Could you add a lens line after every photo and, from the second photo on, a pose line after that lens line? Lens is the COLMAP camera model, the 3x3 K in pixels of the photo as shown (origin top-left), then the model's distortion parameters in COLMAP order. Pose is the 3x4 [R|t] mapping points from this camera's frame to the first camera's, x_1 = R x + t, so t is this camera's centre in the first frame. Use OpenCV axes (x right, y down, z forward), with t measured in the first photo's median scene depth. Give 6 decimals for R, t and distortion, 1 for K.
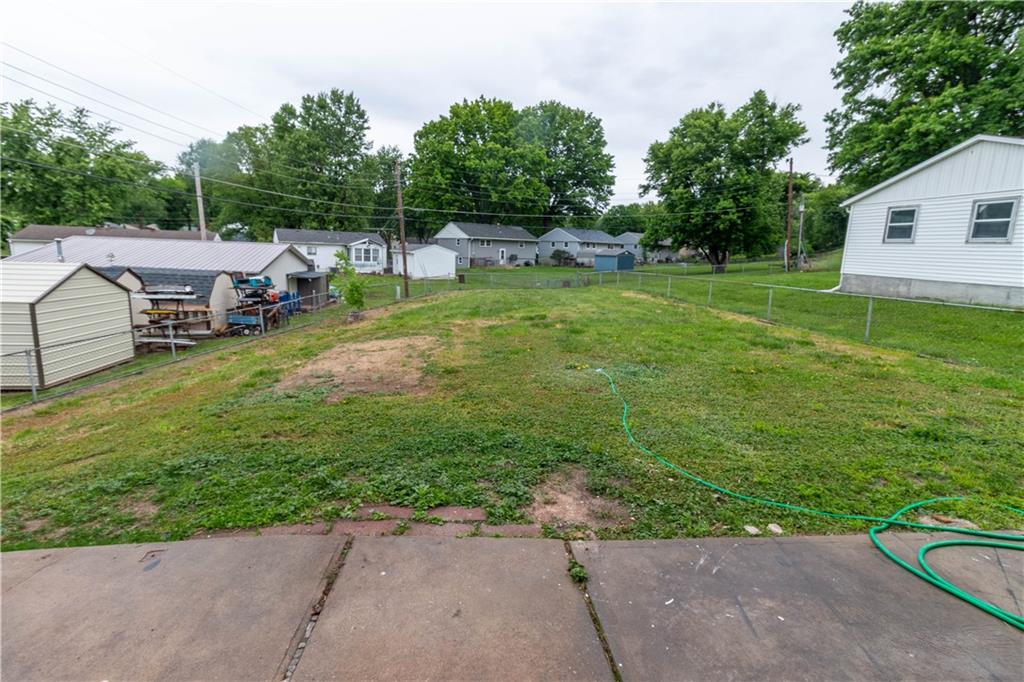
lens RADIAL K [[472.4, 0, 512.3], [0, 472.4, 328.7], [0, 0, 1]] dist [0.001863, 0.000436]
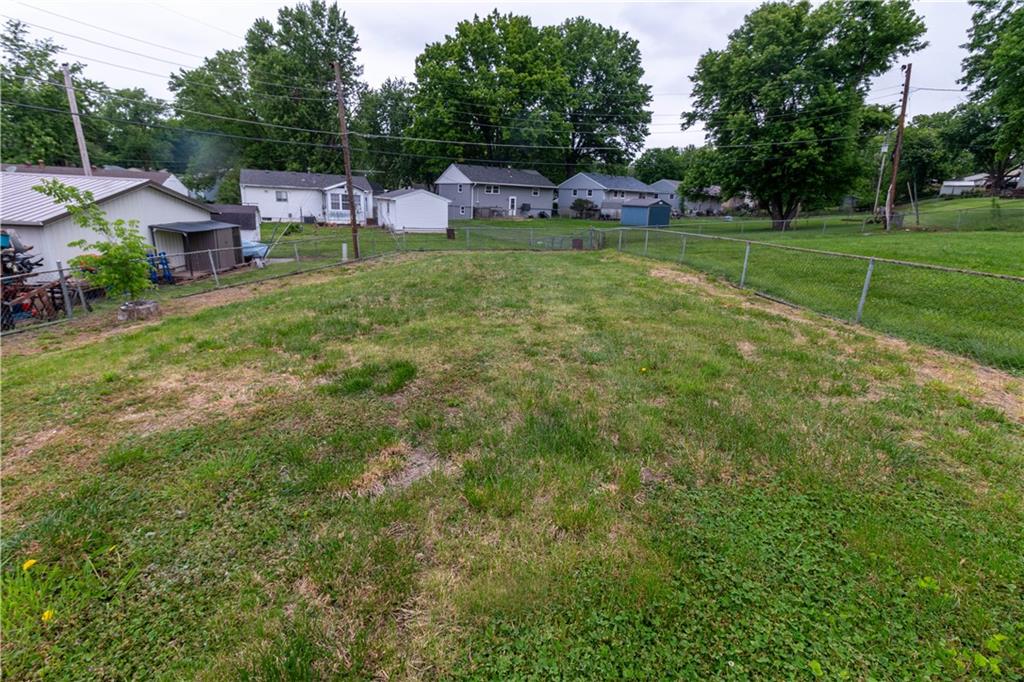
lens RADIAL K [[472.4, 0, 512.3], [0, 472.4, 328.7], [0, 0, 1]] dist [0.001863, 0.000436]
pose [[0.998121, 0.025127, -0.055880, 0.030218], [-0.019453, 0.994810, 0.099868, -0.017234], [0.058099, -0.098594, 0.993430, 0.127484]]
